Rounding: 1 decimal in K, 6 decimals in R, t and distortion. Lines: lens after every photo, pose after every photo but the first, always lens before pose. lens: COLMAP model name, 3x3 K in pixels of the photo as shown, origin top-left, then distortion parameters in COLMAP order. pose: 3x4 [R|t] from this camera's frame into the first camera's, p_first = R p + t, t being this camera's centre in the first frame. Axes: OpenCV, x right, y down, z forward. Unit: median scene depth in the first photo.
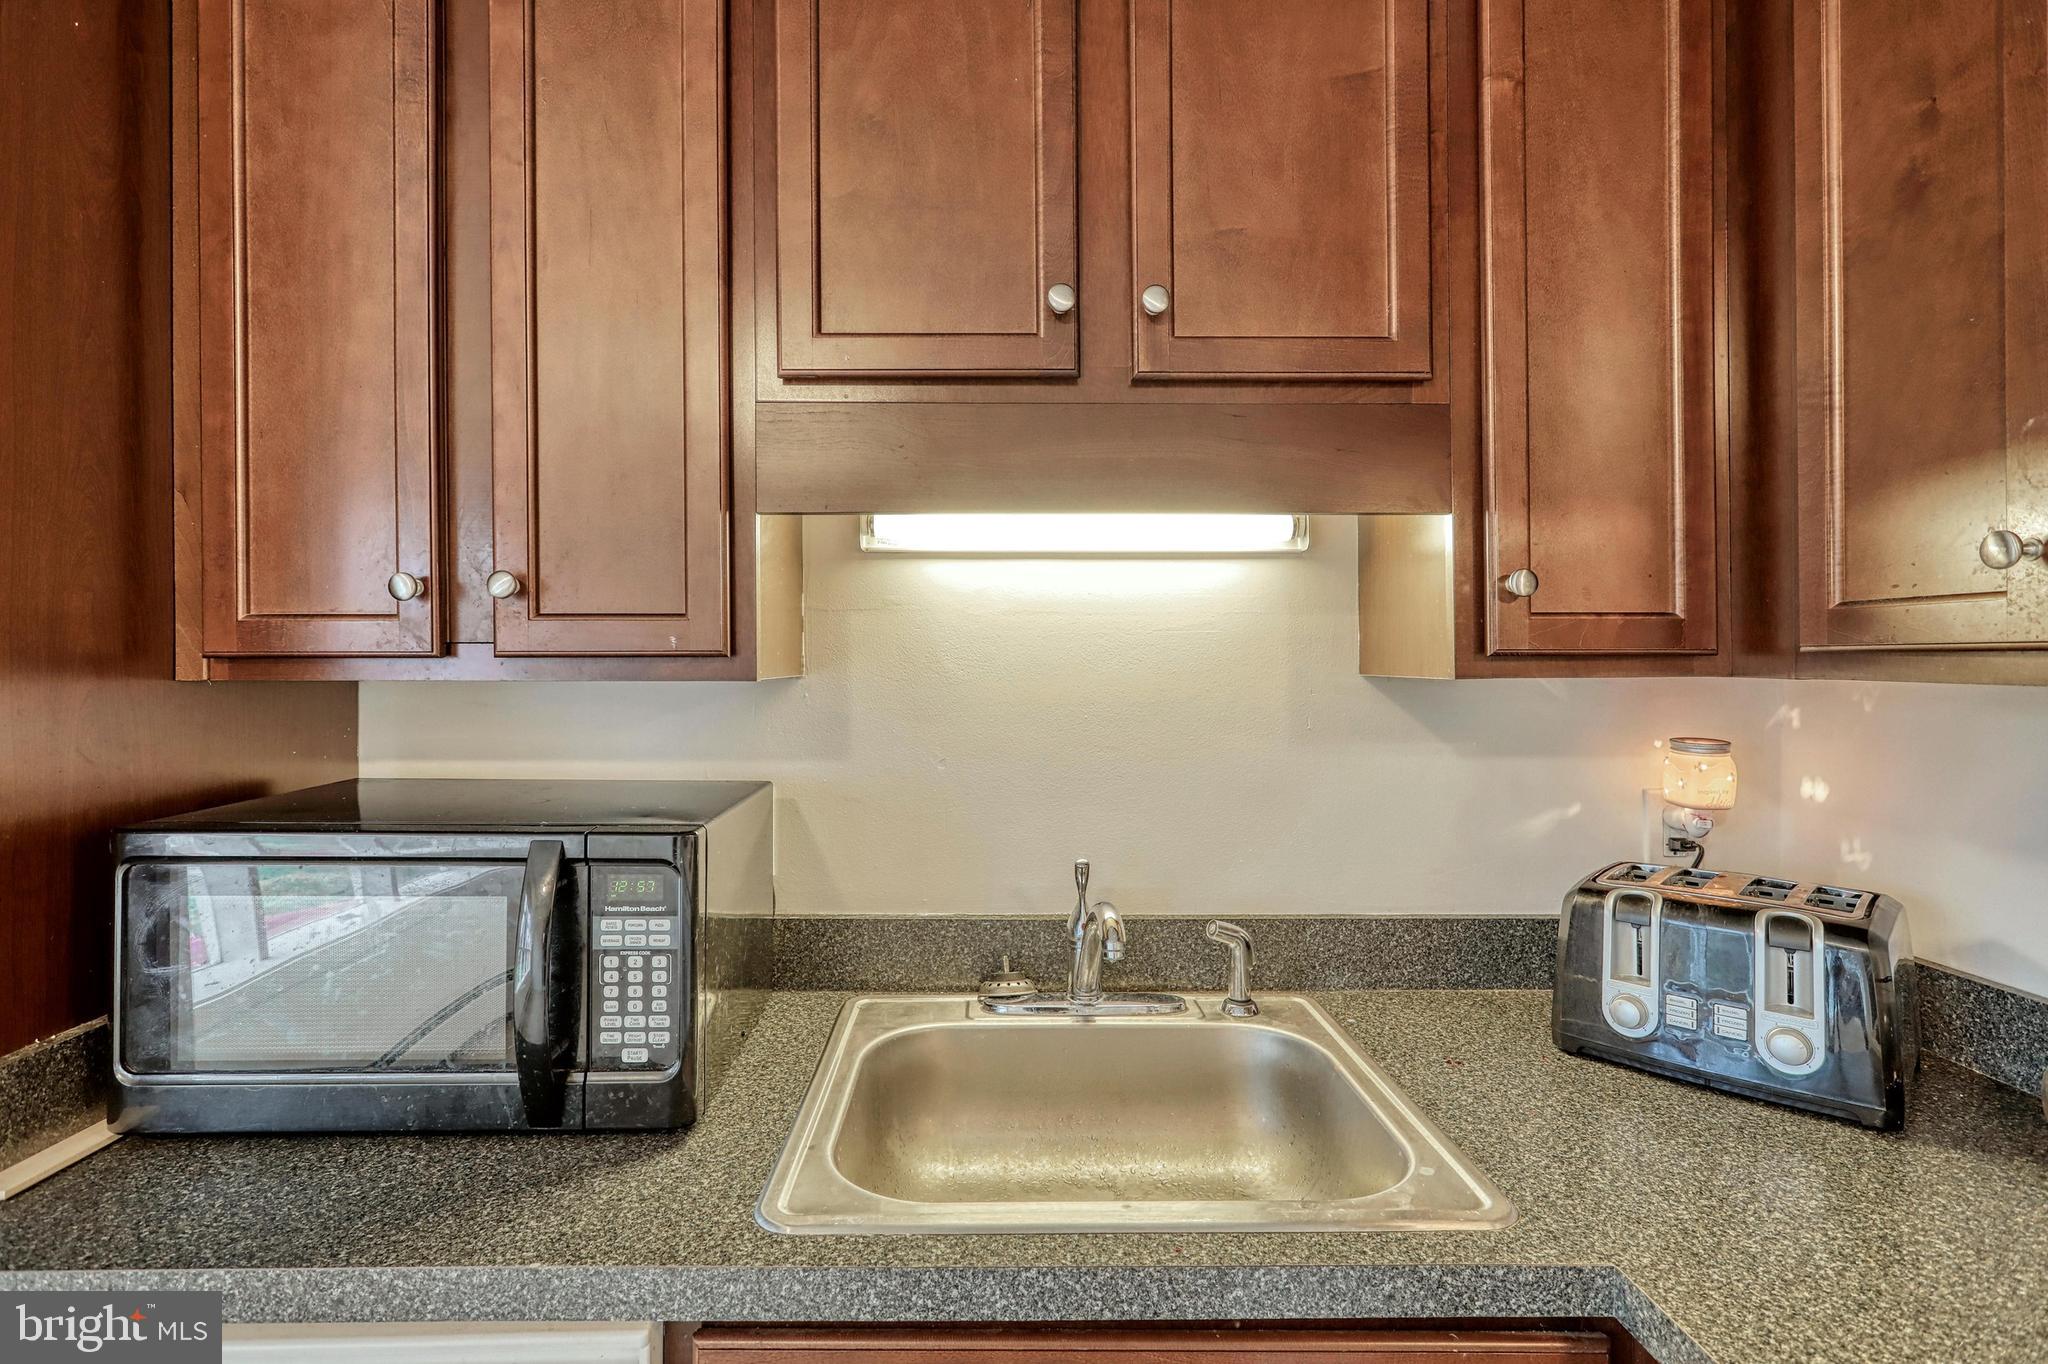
lens RADIAL K [[993.9, 0, 998.1], [0, 993.9, 630.6], [0, 0, 1]] dist [-0.000793, 0.000596]
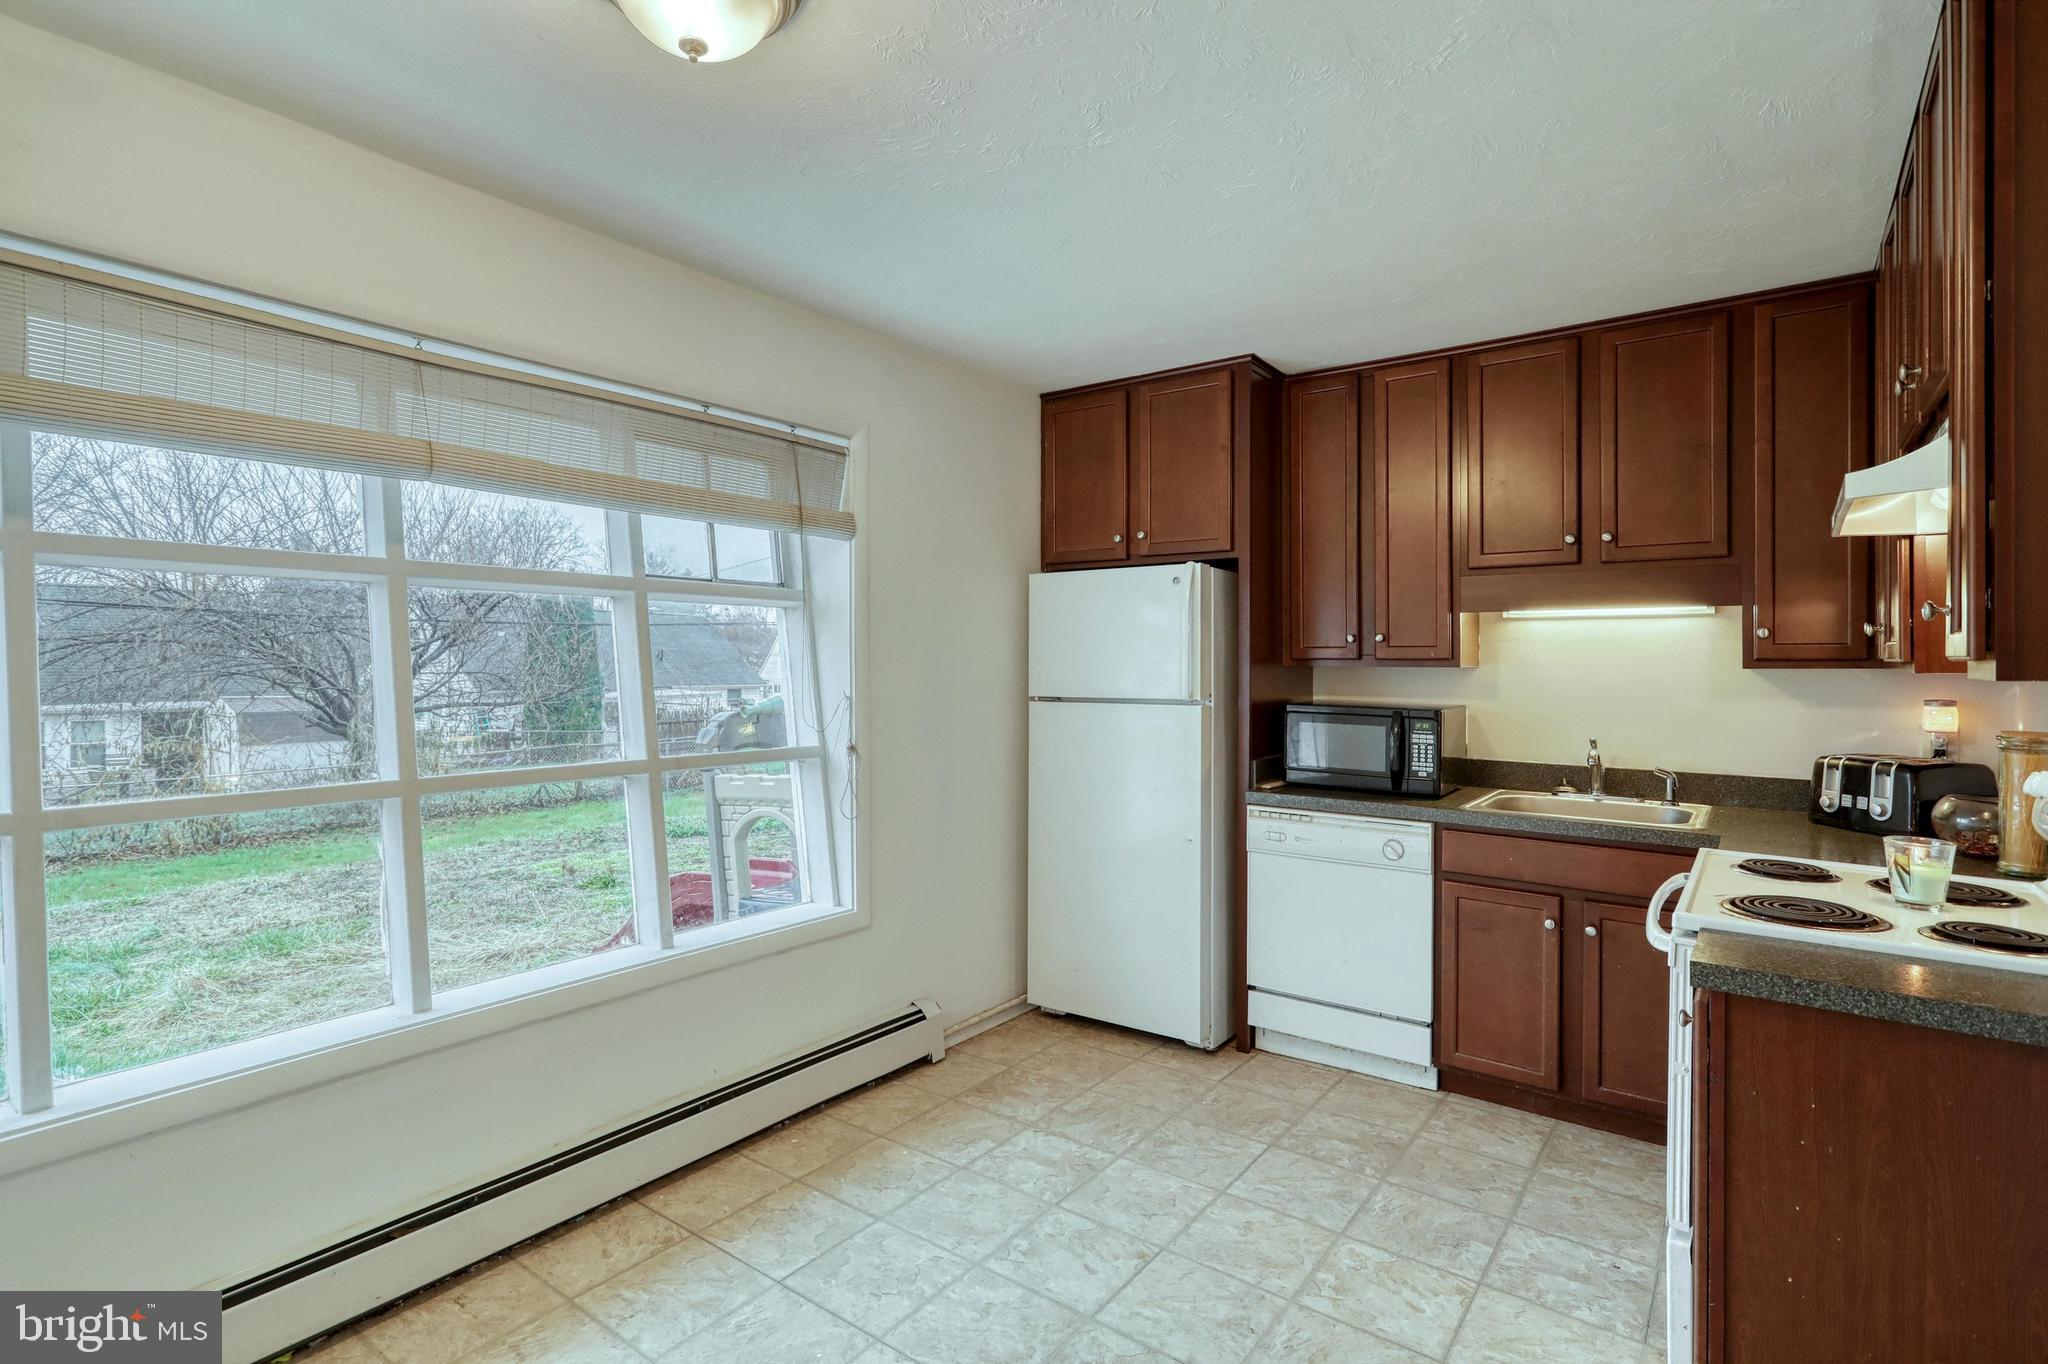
lens RADIAL K [[993.9, 0, 1027.1], [0, 993.9, 677.4], [0, 0, 1]] dist [-0.000793, 0.000596]
pose [[0.798087, 0.014218, -0.602374, 0.528545], [0.016203, 0.998854, 0.045045, -0.076549], [0.602324, -0.045710, 0.796942, -2.207154]]
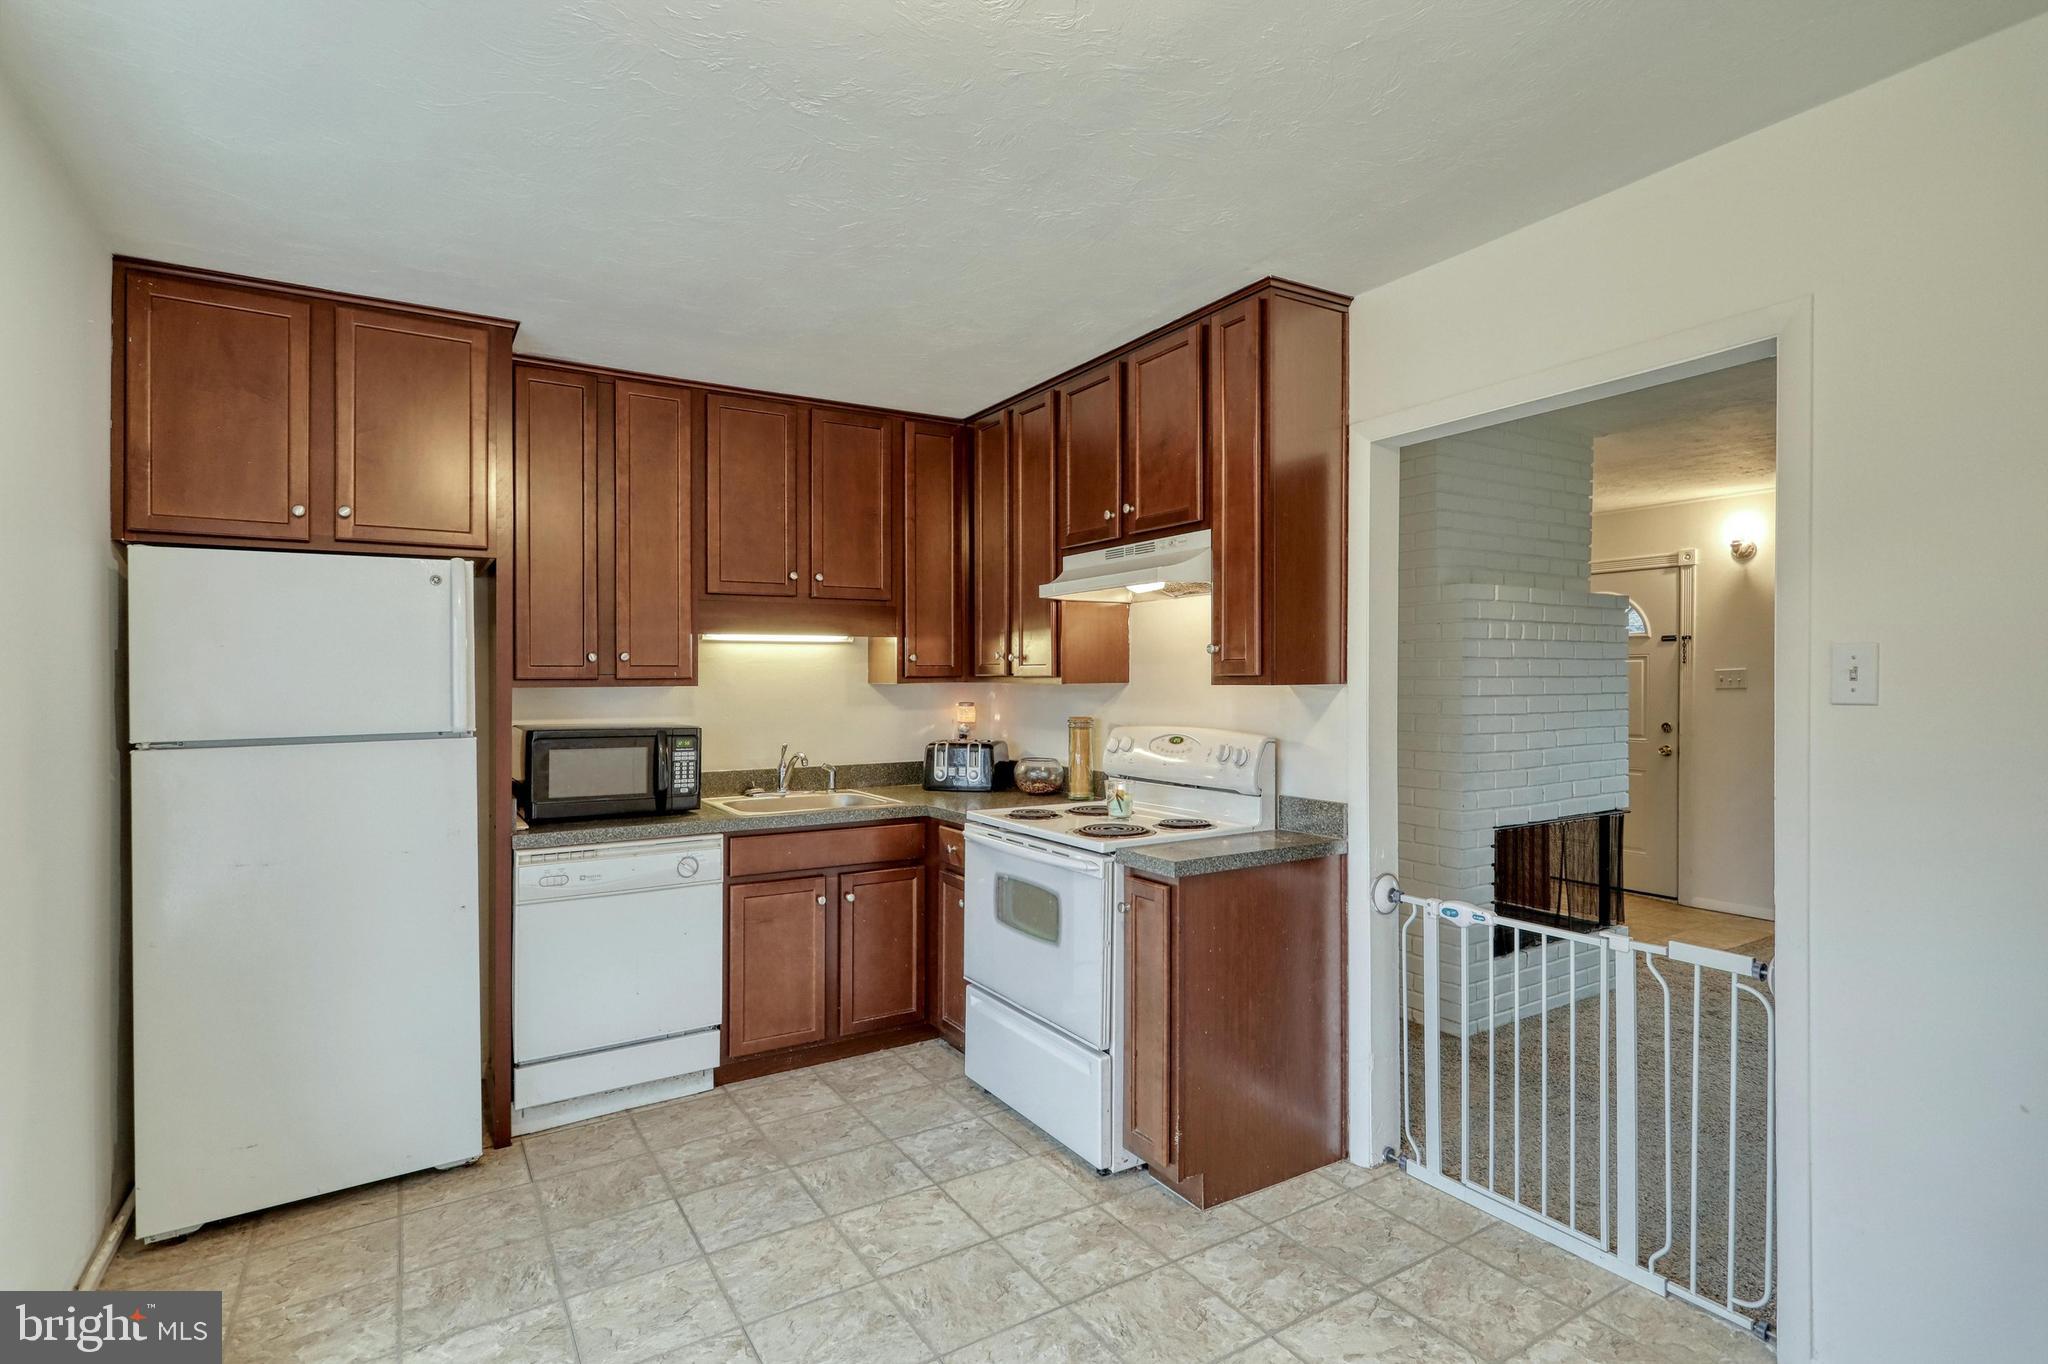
lens RADIAL K [[993.9, 0, 1034.9], [0, 993.9, 694.8], [0, 0, 1]] dist [-0.000793, 0.000596]
pose [[0.847953, -0.013471, 0.529901, -1.007961], [-0.013076, 0.998841, 0.046317, -0.083090], [-0.529910, -0.046204, 0.846794, -2.279927]]
